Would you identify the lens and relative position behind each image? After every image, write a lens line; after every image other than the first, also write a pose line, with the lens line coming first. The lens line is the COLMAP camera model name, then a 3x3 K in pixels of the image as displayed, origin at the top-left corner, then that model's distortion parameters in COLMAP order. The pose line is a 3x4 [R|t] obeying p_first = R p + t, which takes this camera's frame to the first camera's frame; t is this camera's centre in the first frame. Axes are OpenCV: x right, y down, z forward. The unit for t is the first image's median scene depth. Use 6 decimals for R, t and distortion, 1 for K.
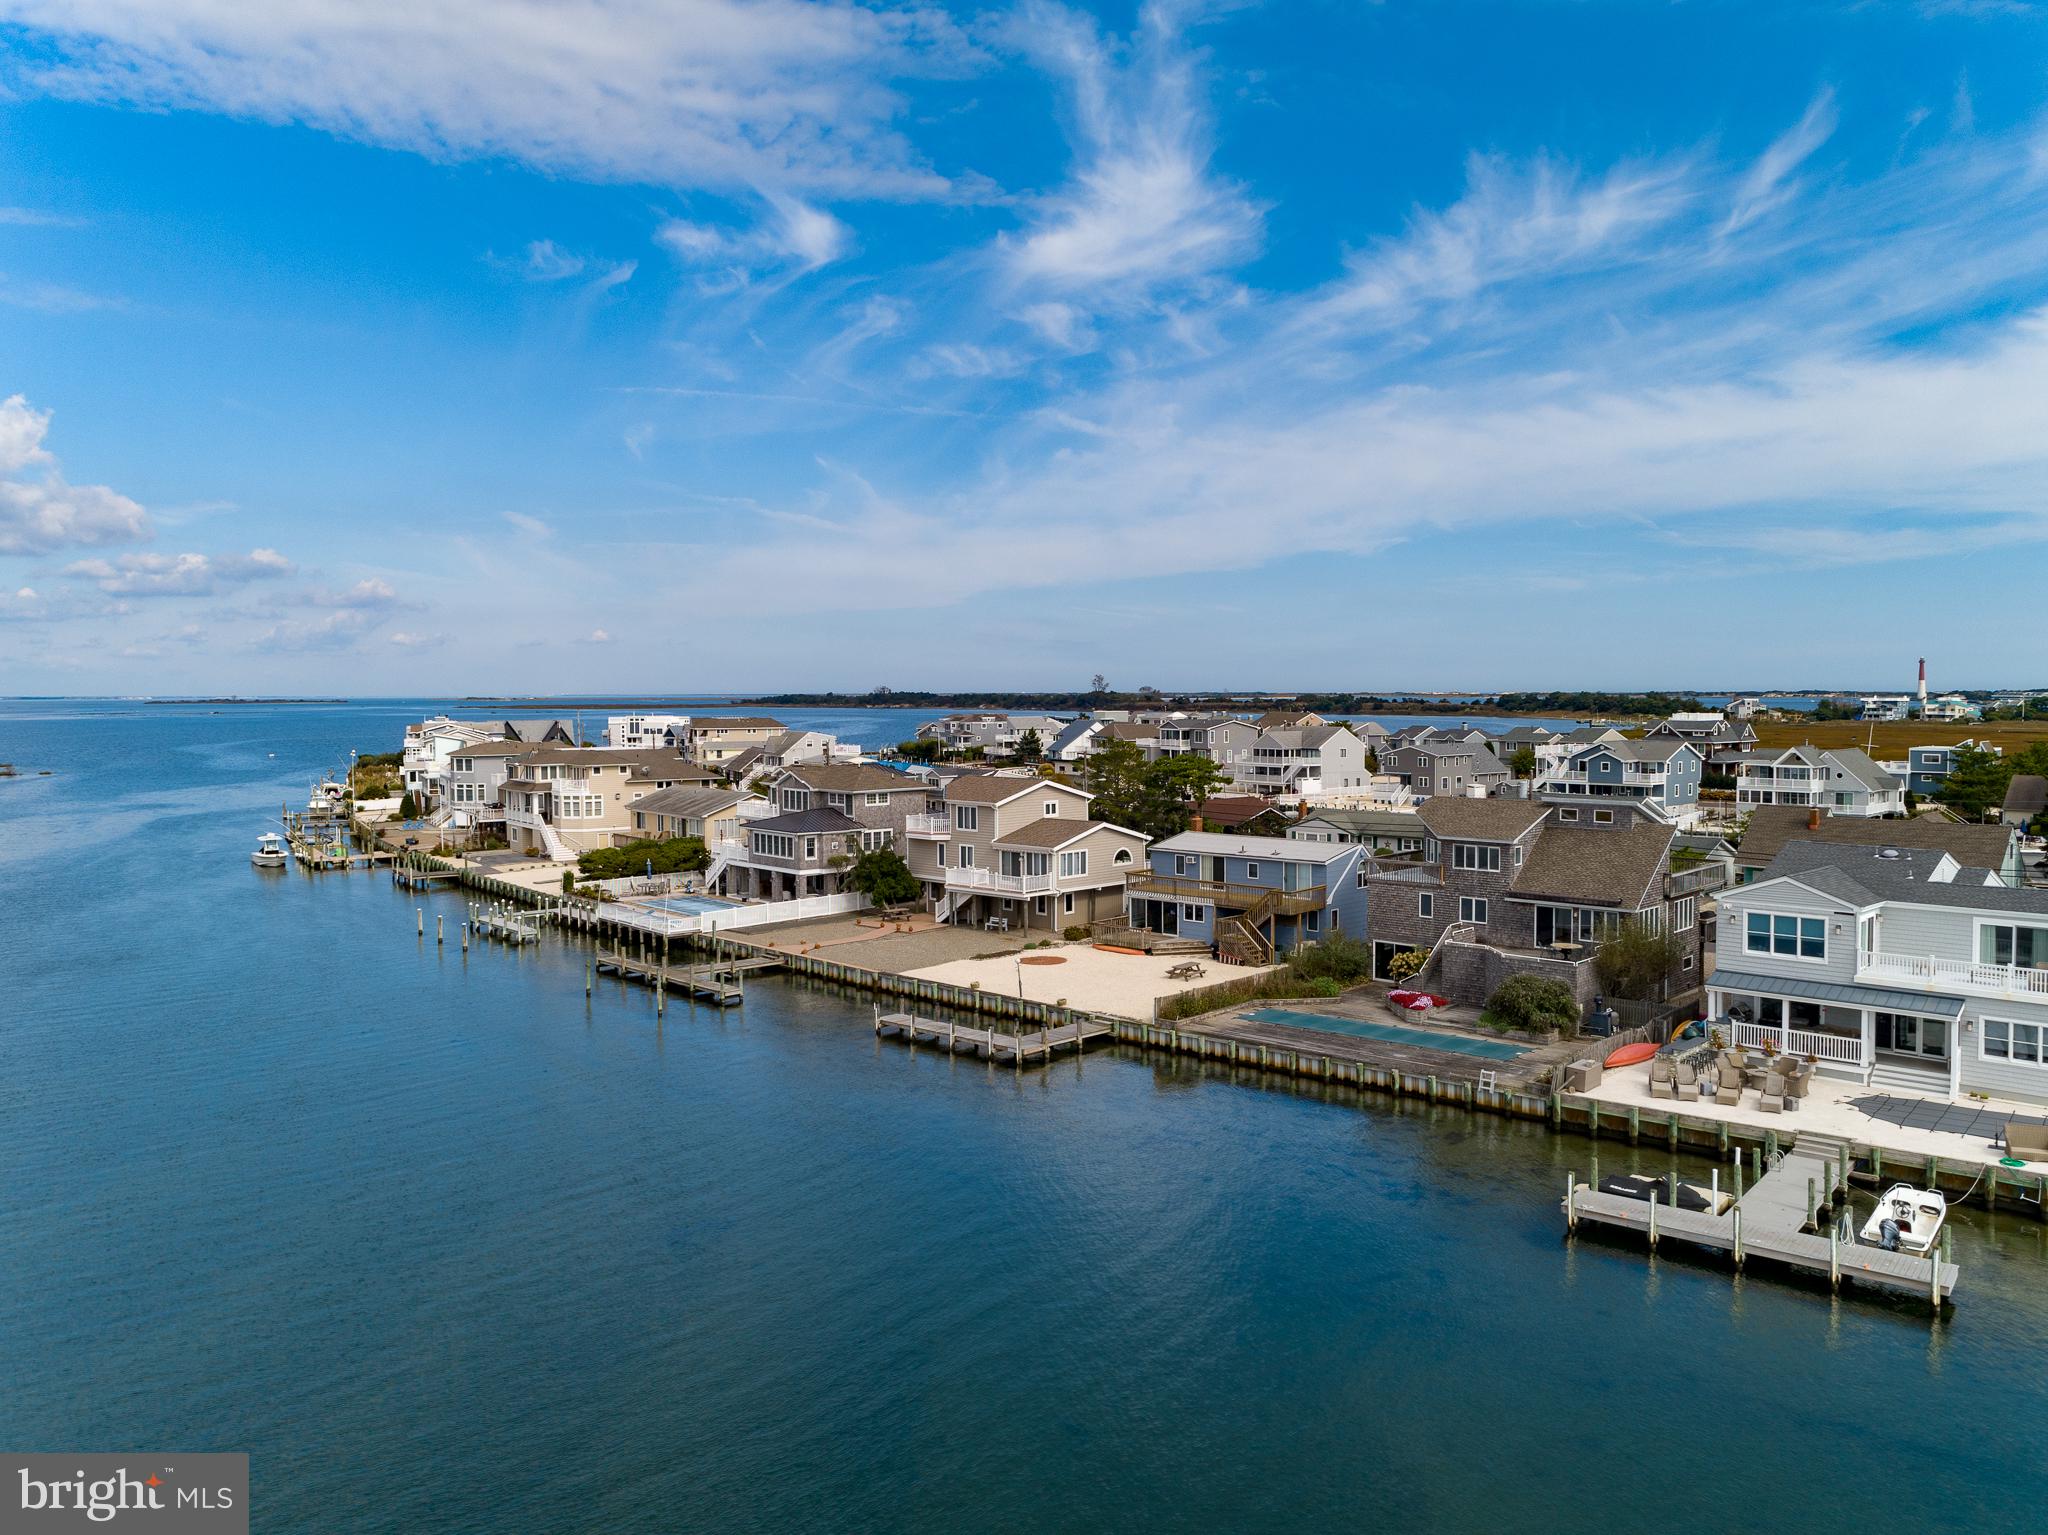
lens RADIAL K [[1540.5, 0, 1023.1], [0, 1540.5, 760.5], [0, 0, 1]] dist [0.021434, 0.006331]
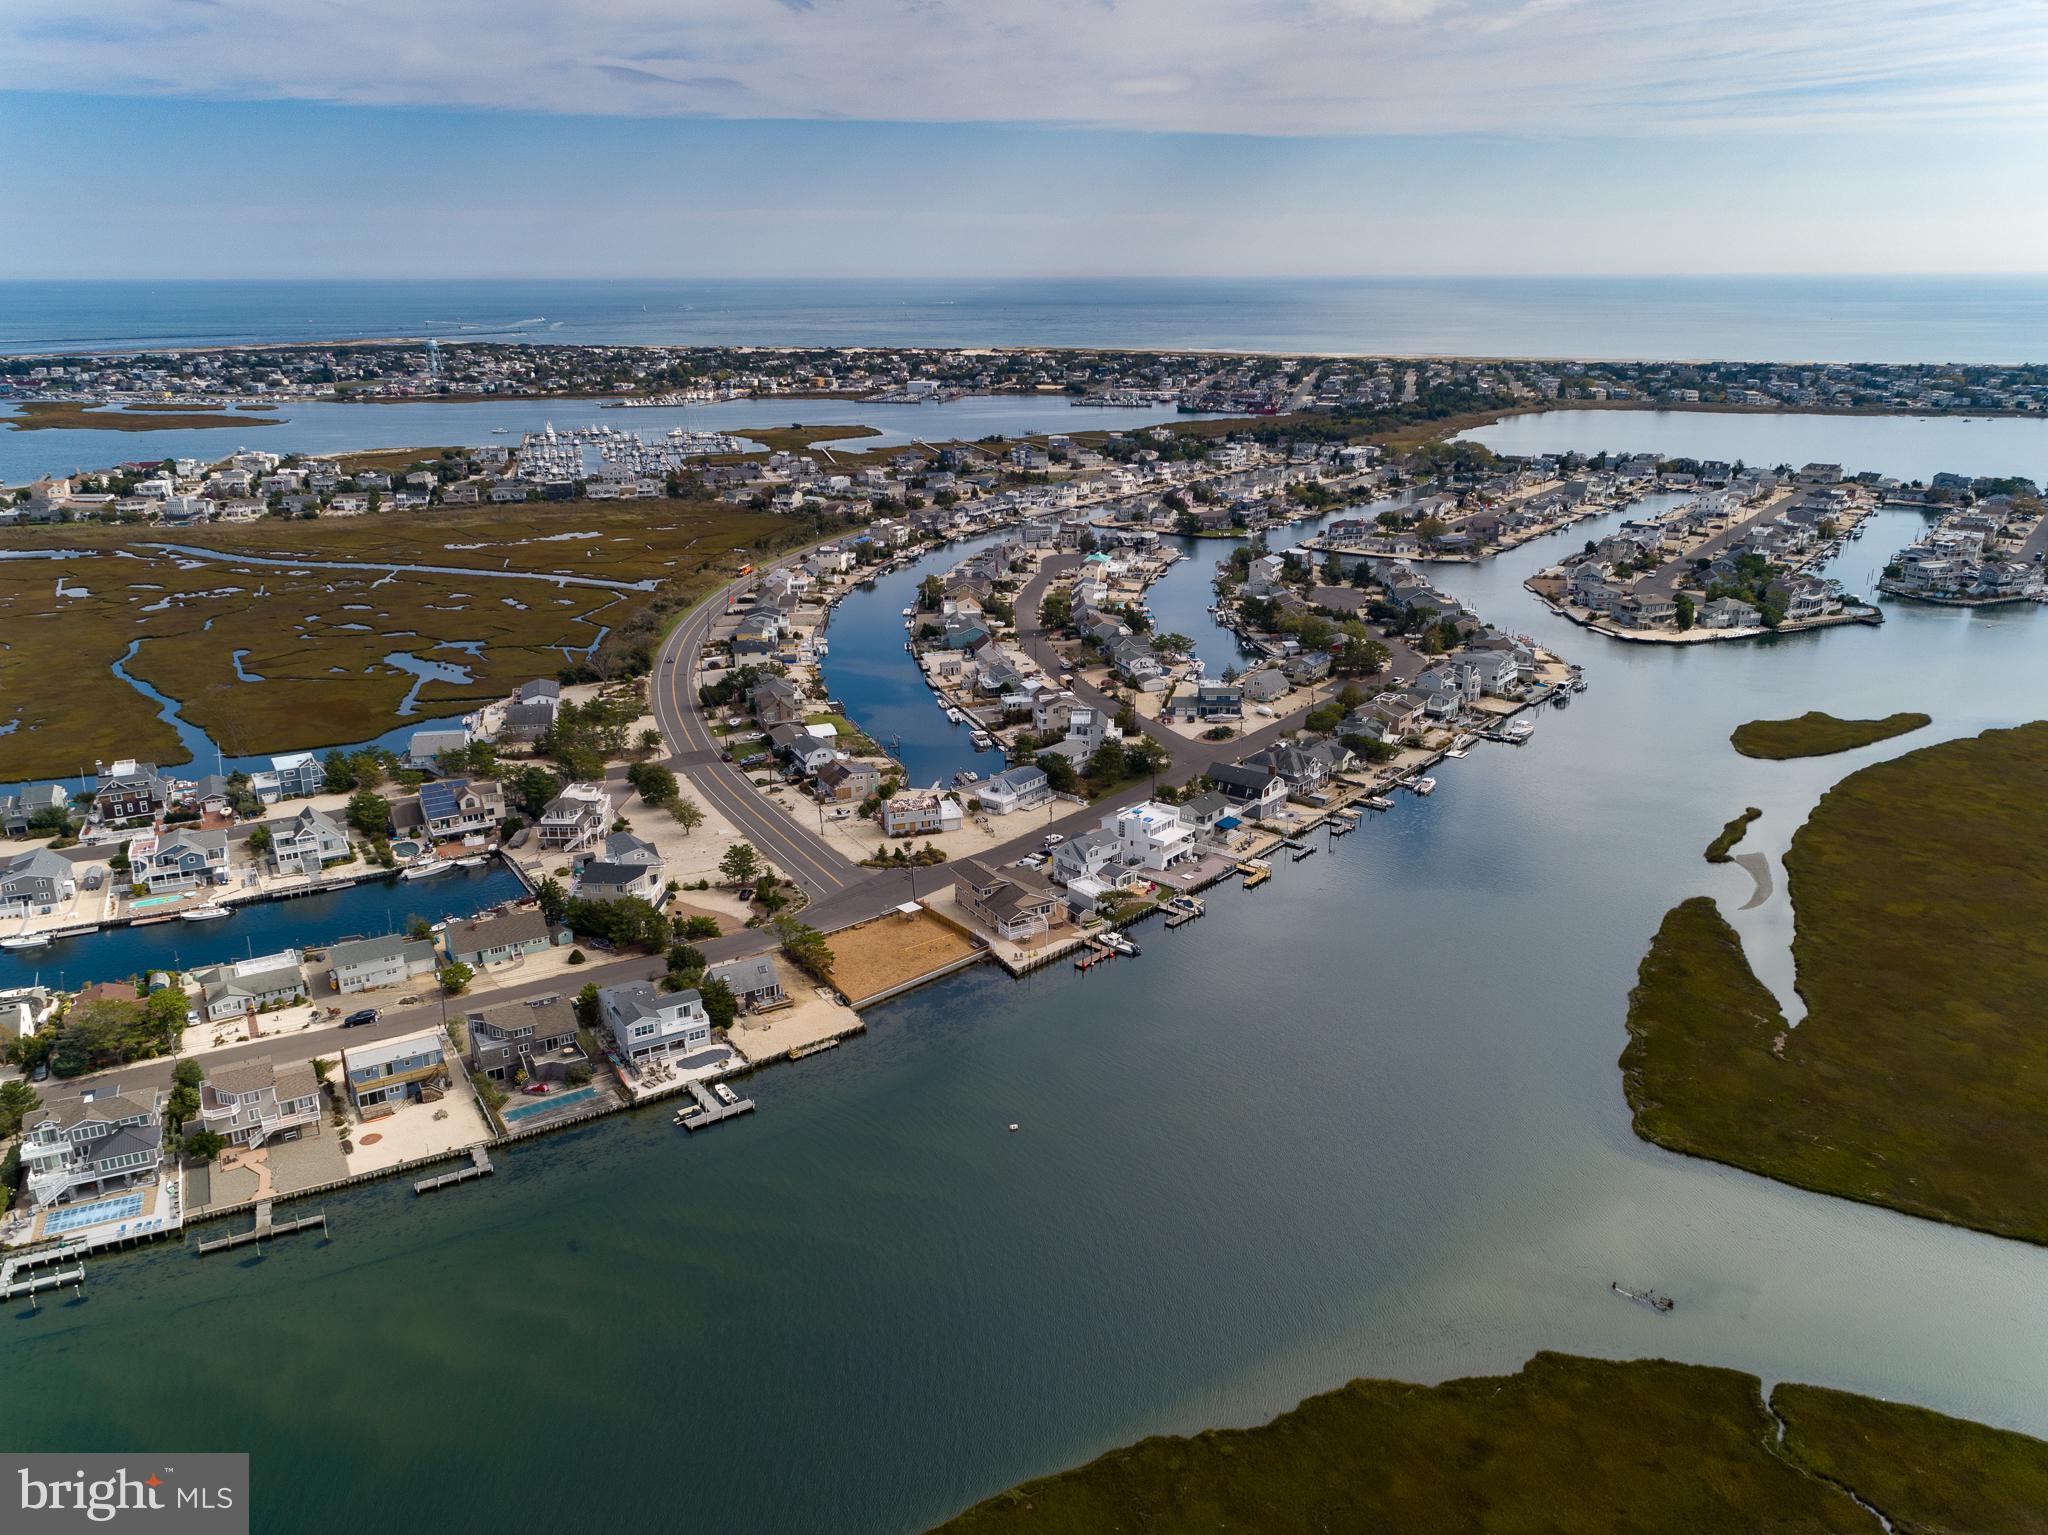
lens RADIAL K [[1540.5, 0, 1023.1], [0, 1540.5, 760.5], [0, 0, 1]] dist [0.021434, 0.006331]
pose [[0.287075, -0.293411, 0.911865, -1.686232], [0.051811, 0.955296, 0.291075, -1.062022], [-0.956506, -0.036315, 0.289444, -0.647262]]
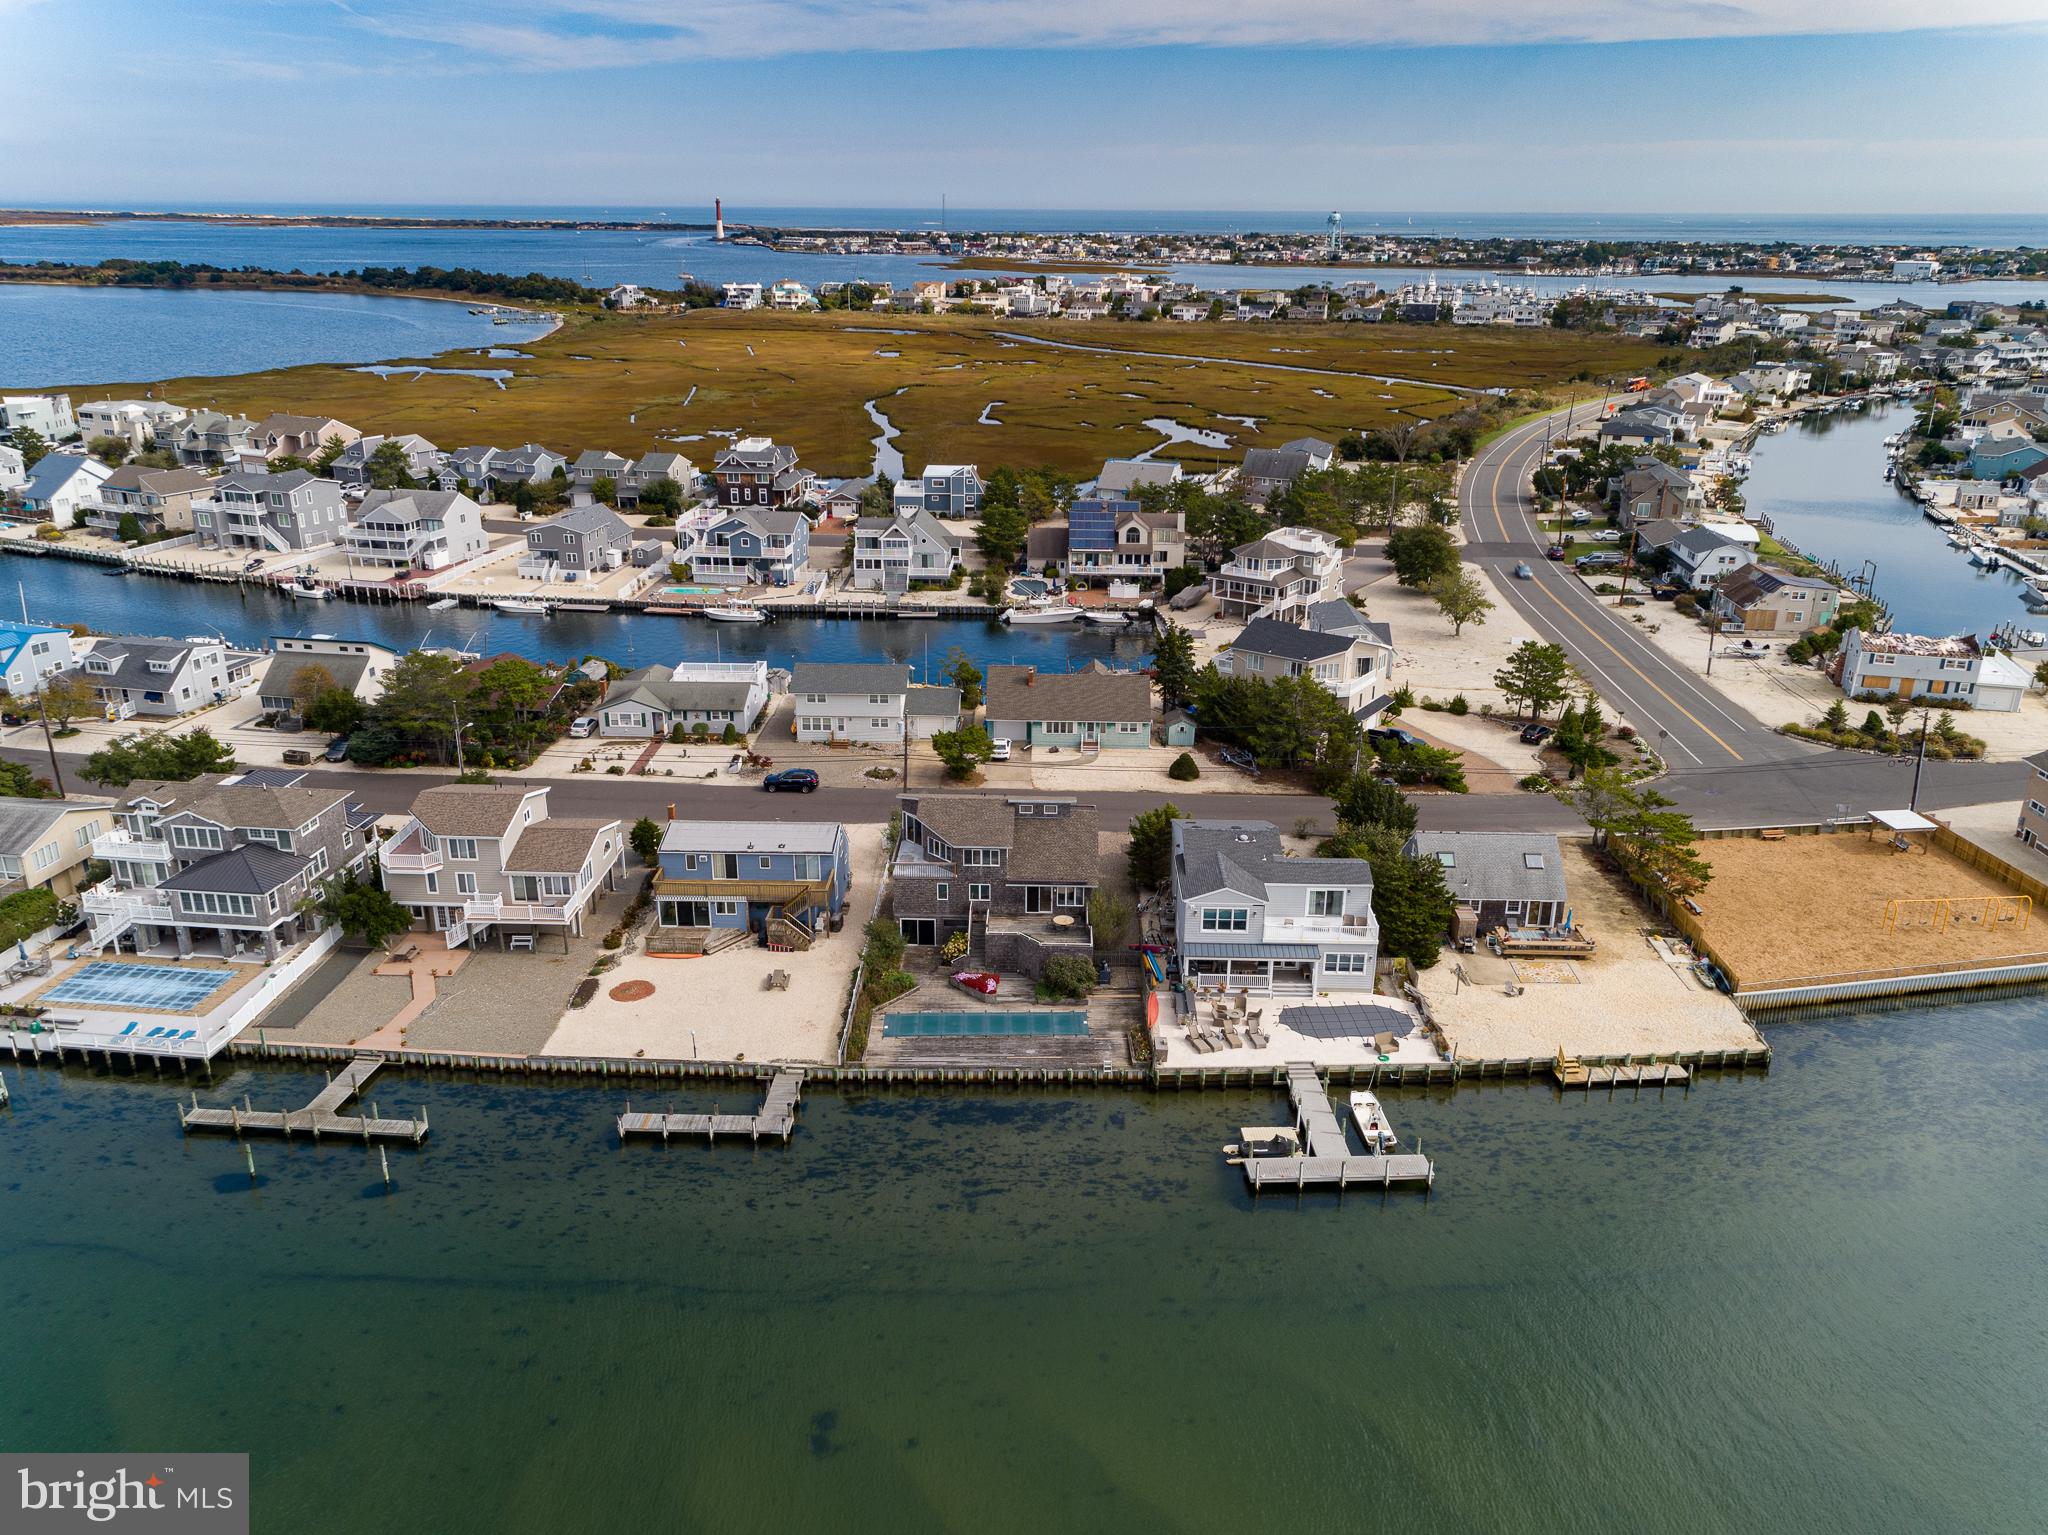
lens RADIAL K [[1540.5, 0, 1023.1], [0, 1540.5, 760.5], [0, 0, 1]] dist [0.021434, 0.006331]
pose [[0.749267, -0.219034, 0.624999, -0.444444], [0.023247, 0.951841, 0.305708, -0.375020], [-0.661860, -0.214527, 0.718275, -0.000021]]
